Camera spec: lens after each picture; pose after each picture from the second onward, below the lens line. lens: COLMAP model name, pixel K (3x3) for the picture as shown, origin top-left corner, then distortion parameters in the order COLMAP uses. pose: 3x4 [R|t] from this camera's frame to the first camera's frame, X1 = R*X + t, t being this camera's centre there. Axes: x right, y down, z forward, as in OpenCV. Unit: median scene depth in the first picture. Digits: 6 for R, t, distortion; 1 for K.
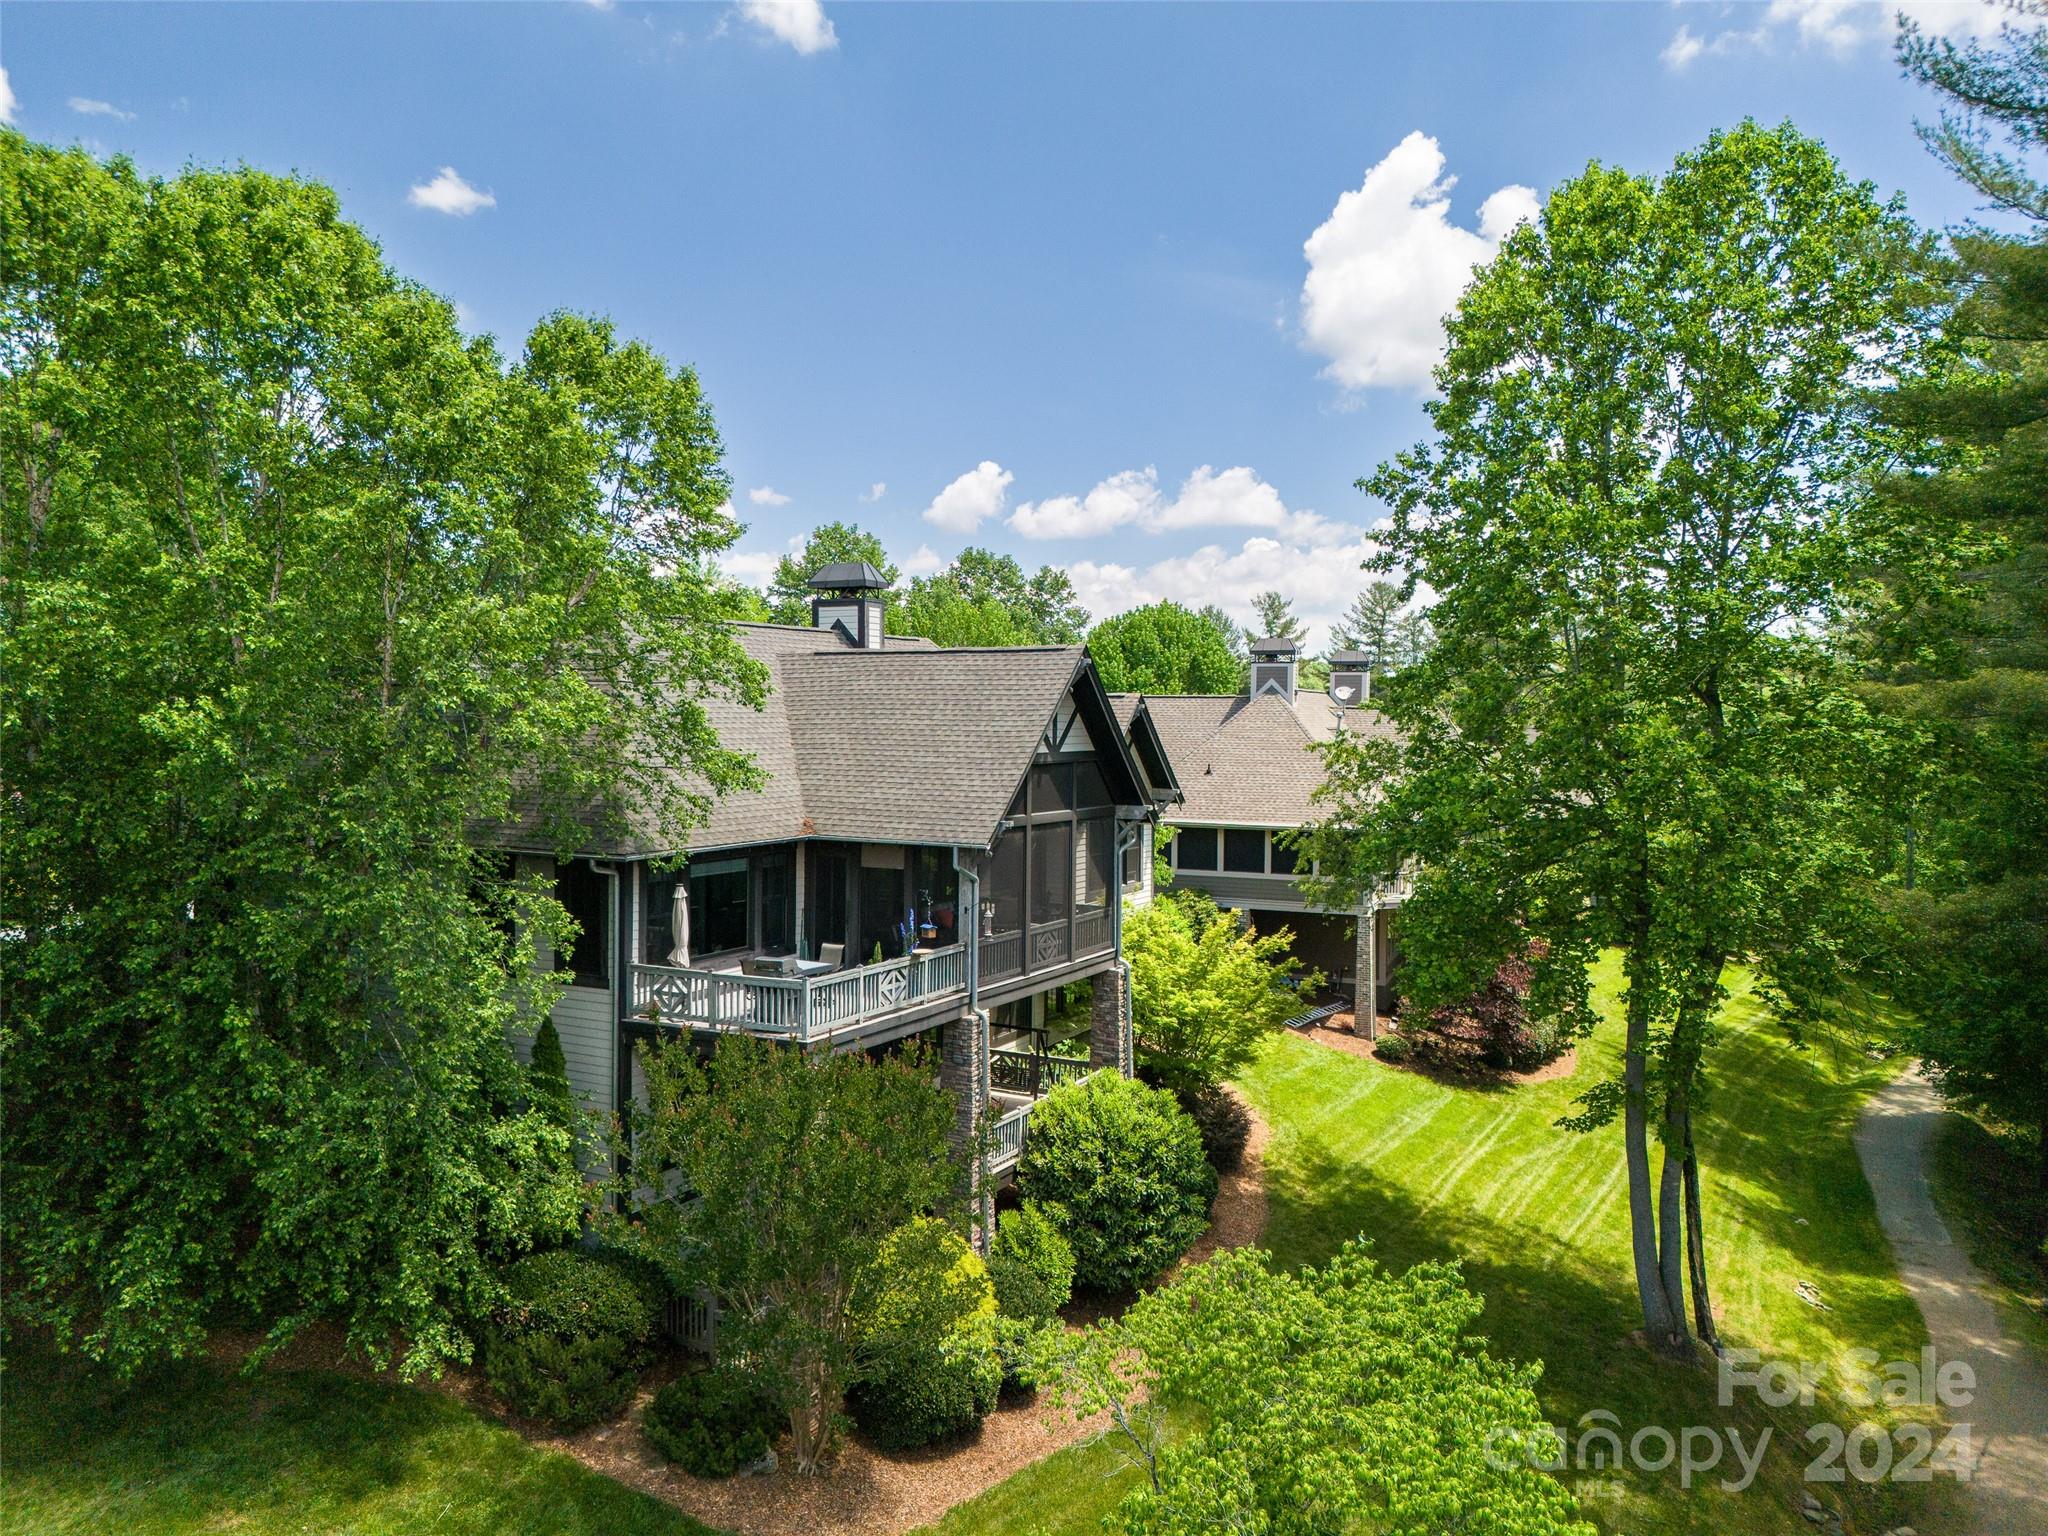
lens RADIAL K [[1543.1, 0, 1024.0], [0, 1543.1, 768.0], [0, 0, 1]] dist [0.109061, -0.160993]
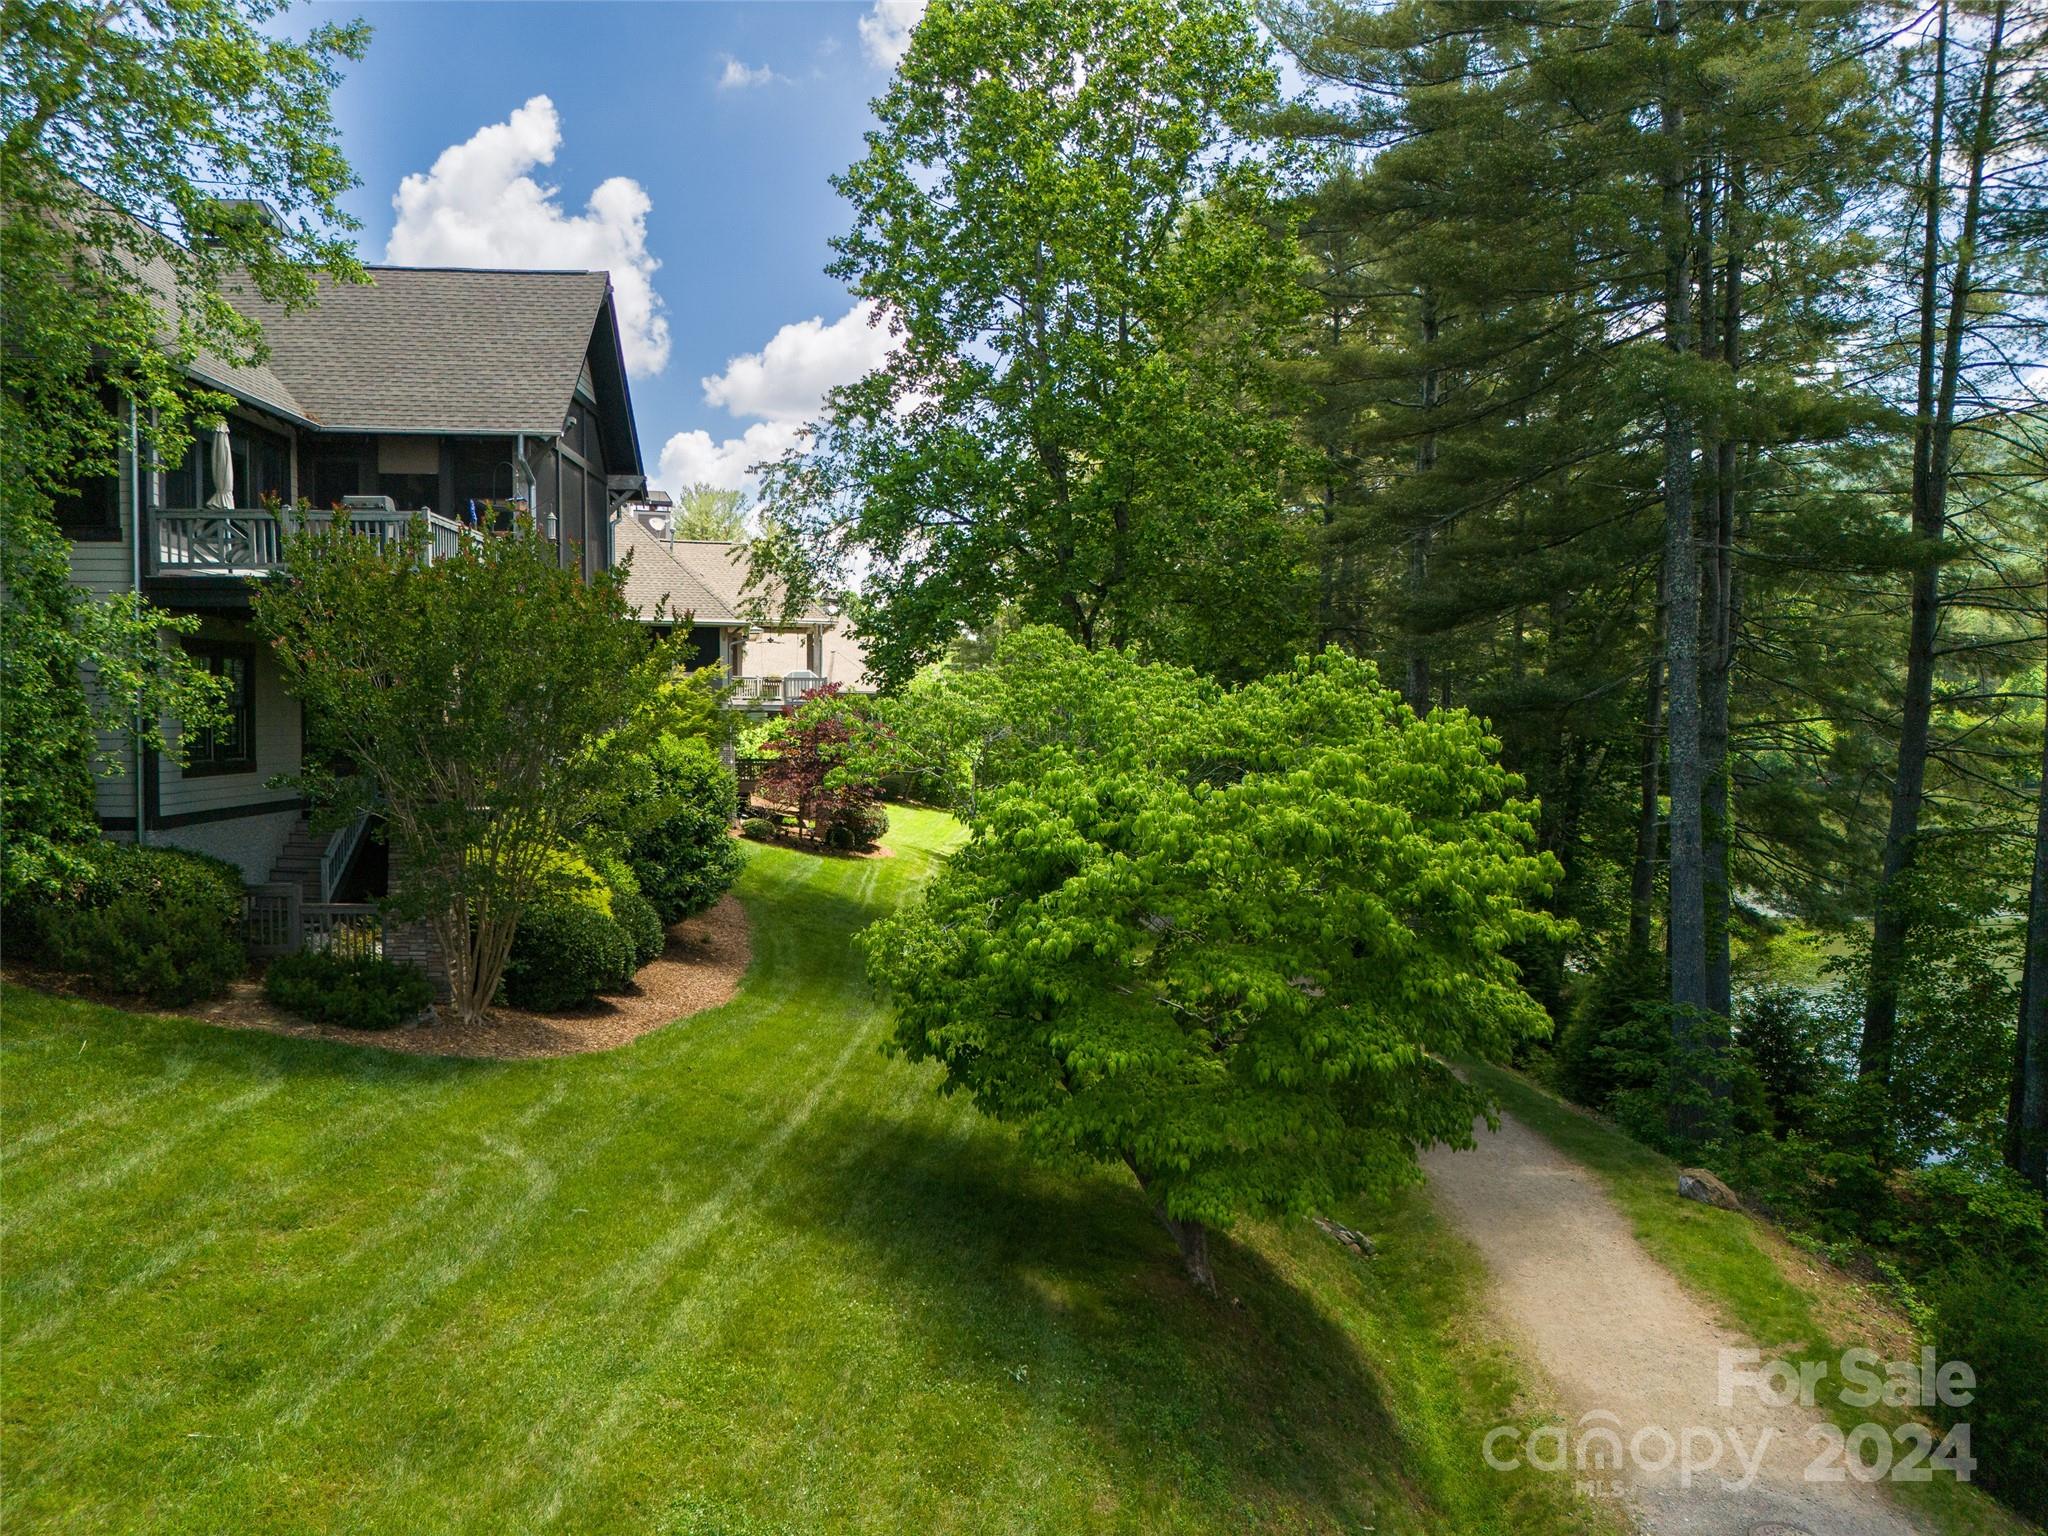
lens RADIAL K [[1543.1, 0, 1024.0], [0, 1543.1, 768.0], [0, 0, 1]] dist [0.109061, -0.160993]
pose [[0.846723, -0.019828, 0.531664, -0.274229], [0.023743, 0.999718, -0.000528, 0.243979], [-0.531503, 0.013071, 0.846955, 0.047546]]
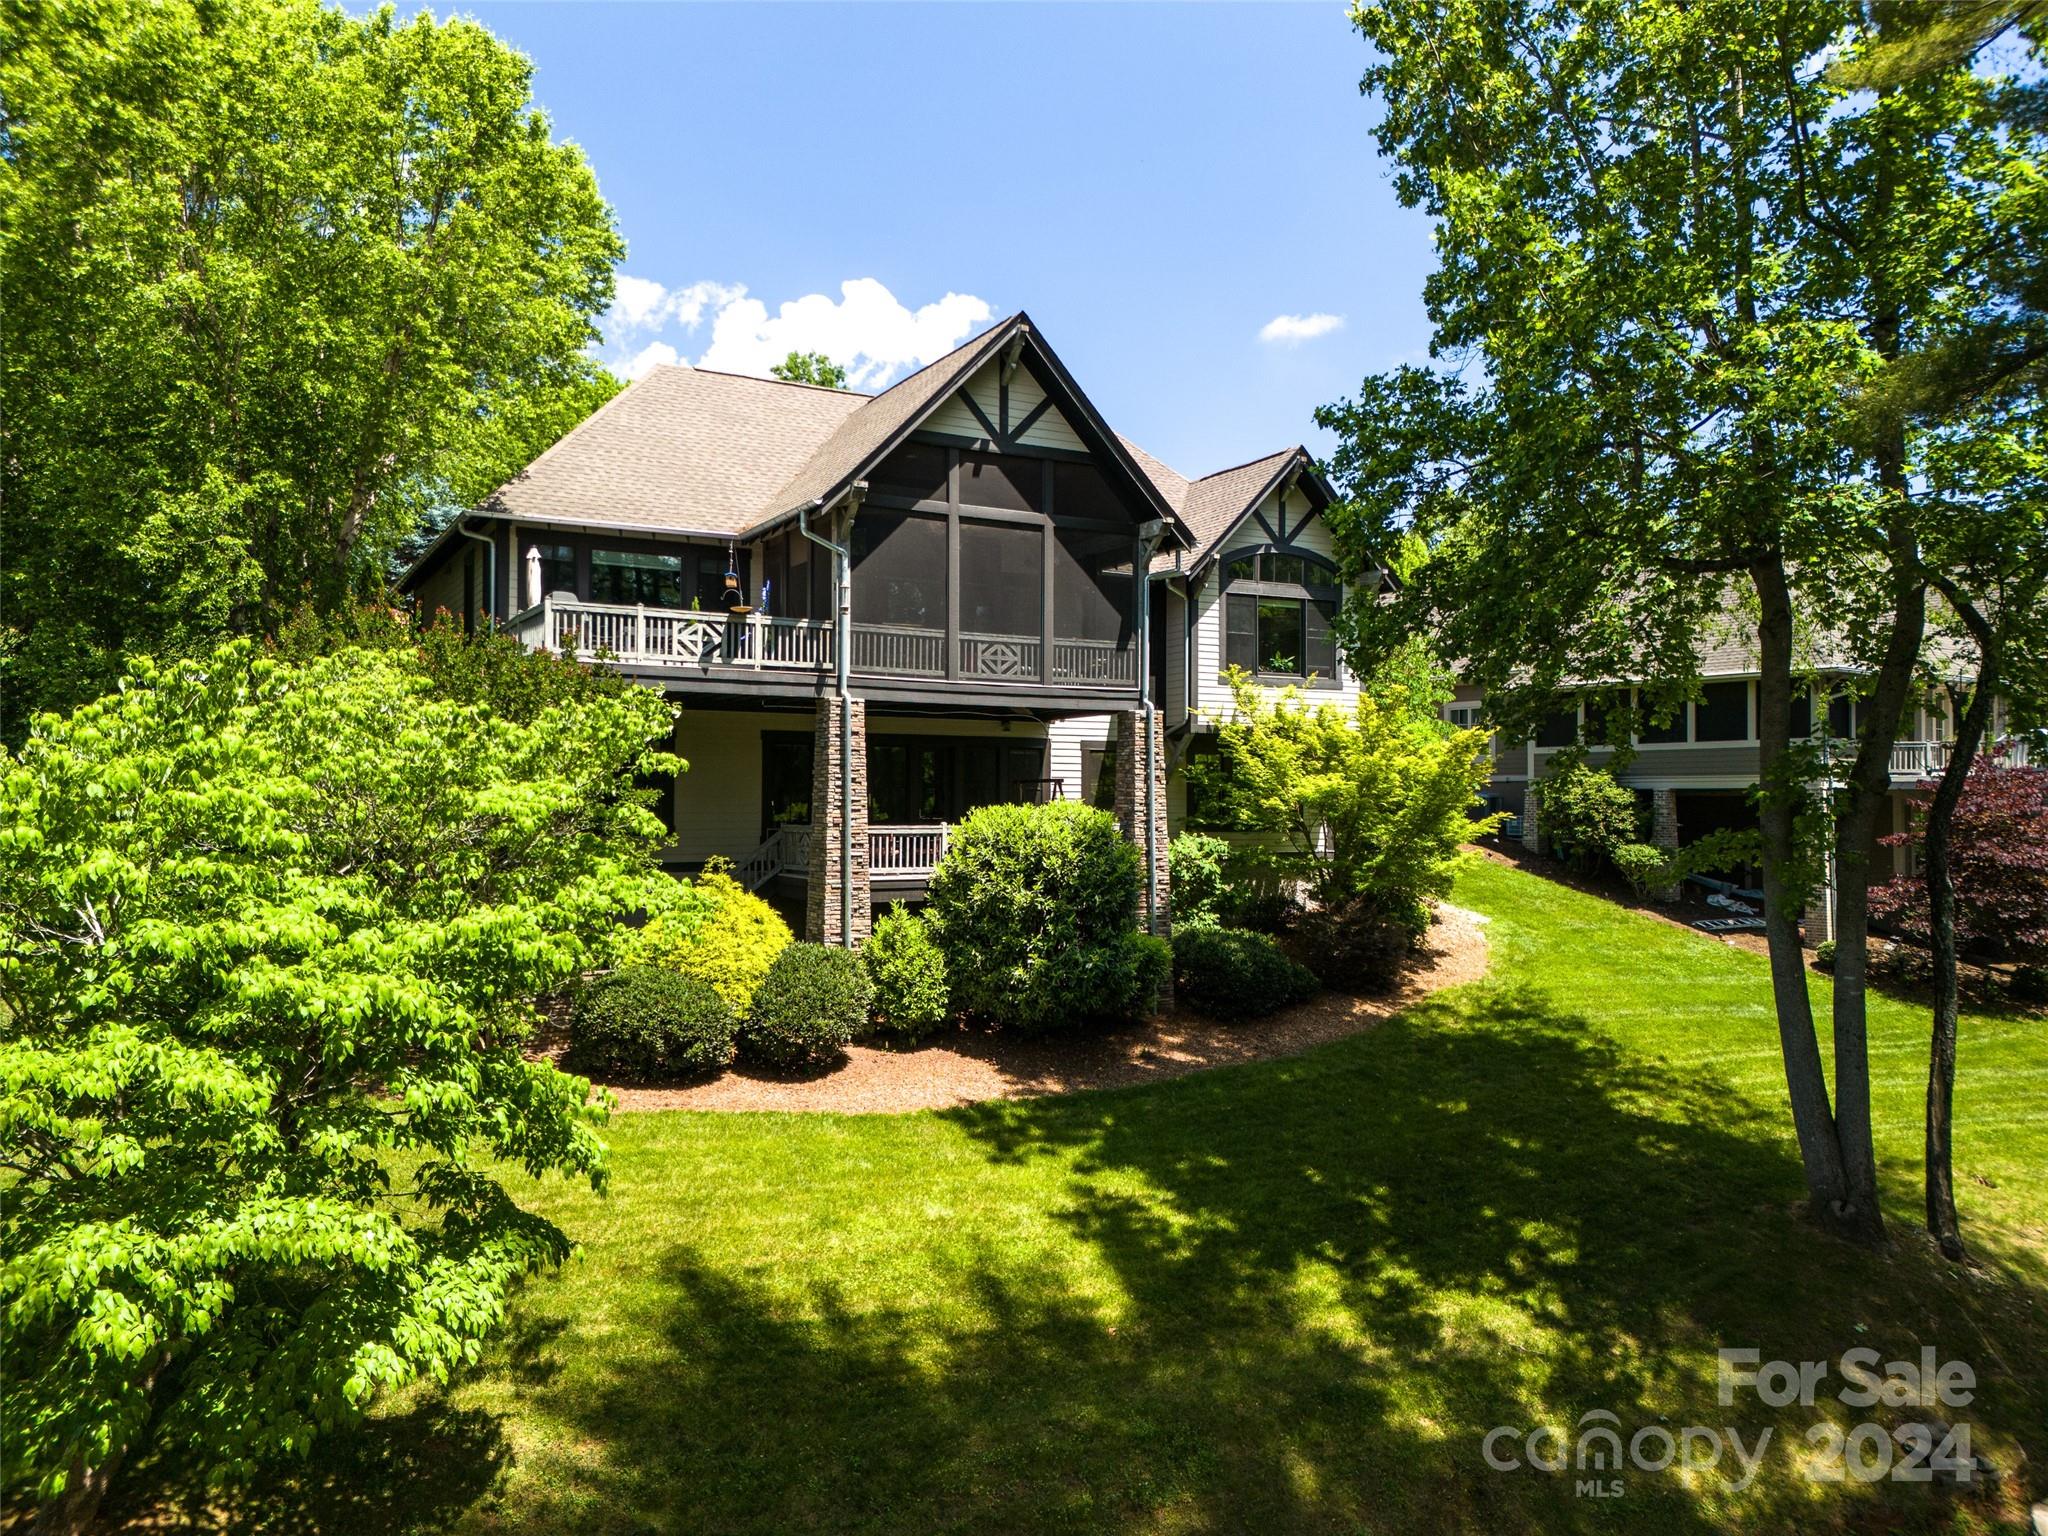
lens RADIAL K [[1543.1, 0, 1024.0], [0, 1543.1, 768.0], [0, 0, 1]] dist [0.109061, -0.160993]
pose [[0.847036, -0.020947, -0.531123, 0.537900], [-0.014842, 0.997901, -0.063027, 0.250801], [0.531329, 0.061269, 0.844947, 0.263415]]
